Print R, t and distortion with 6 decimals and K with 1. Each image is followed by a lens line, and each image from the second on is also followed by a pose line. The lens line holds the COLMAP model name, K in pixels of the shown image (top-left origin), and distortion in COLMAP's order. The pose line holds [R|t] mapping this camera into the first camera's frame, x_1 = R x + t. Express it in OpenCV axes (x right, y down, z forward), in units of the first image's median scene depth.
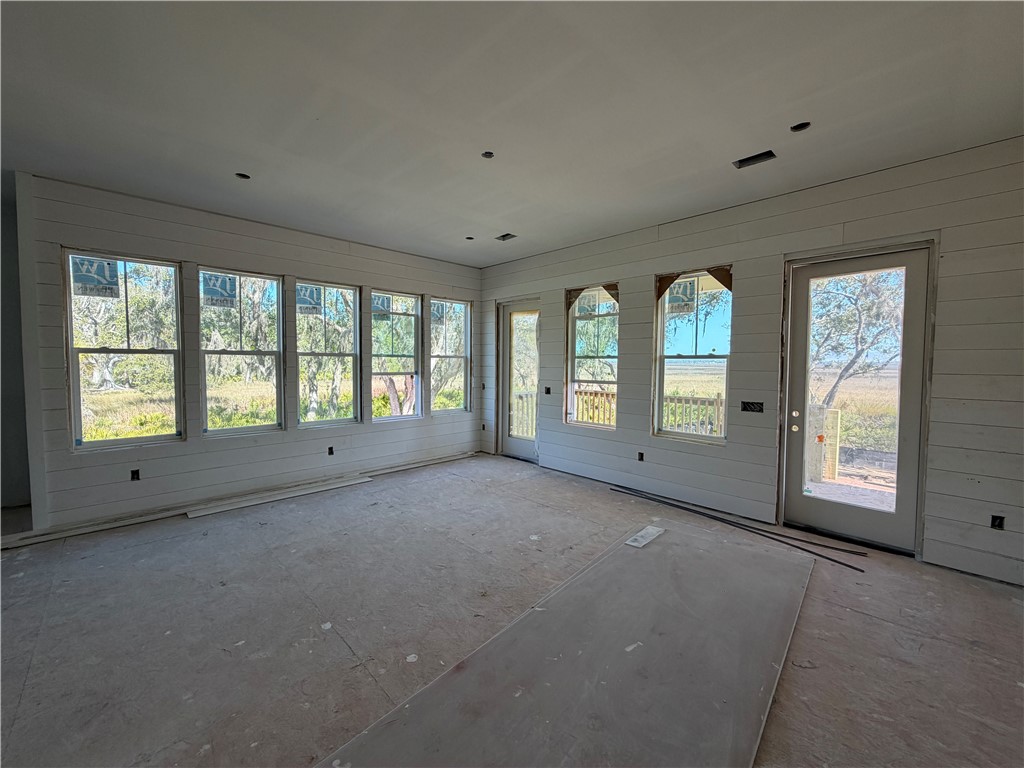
lens RADIAL K [[408.6, 0, 506.9], [0, 408.6, 382.4], [0, 0, 1]] dist [0.001281, -0.000234]
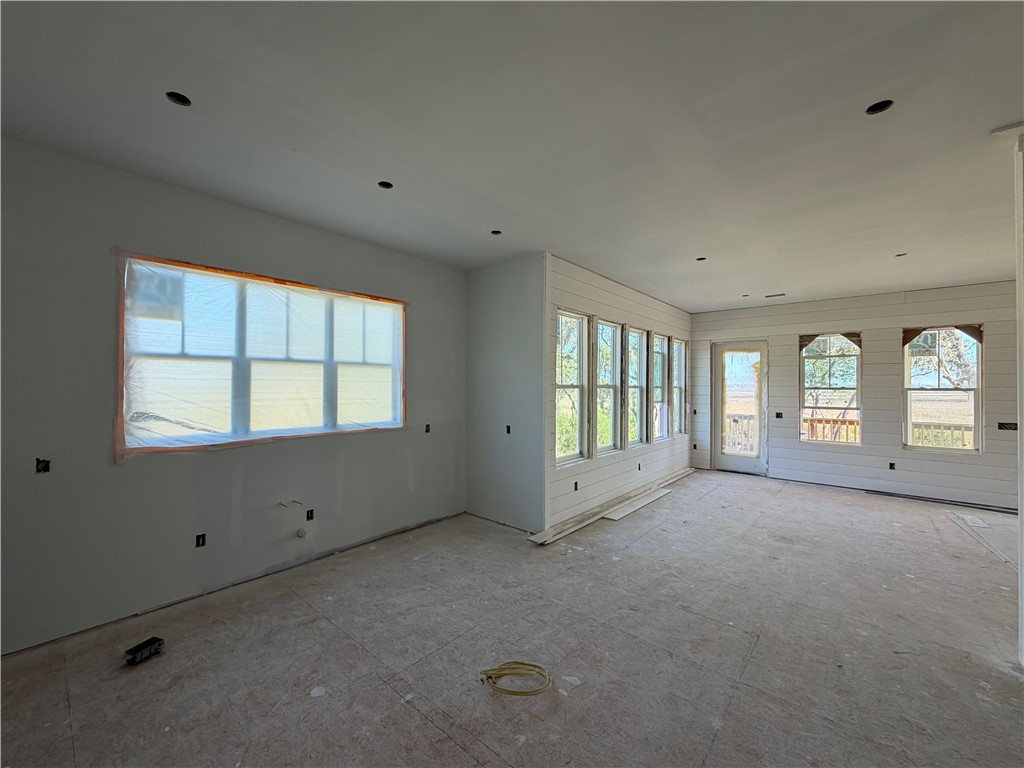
lens RADIAL K [[408.6, 0, 510.6], [0, 408.6, 383.4], [0, 0, 1]] dist [0.001281, -0.000234]
pose [[0.995533, 0.000584, 0.094414, -1.008969], [0.004720, 0.998423, -0.055947, -0.013475], [-0.094298, 0.056143, 0.993960, -0.190329]]
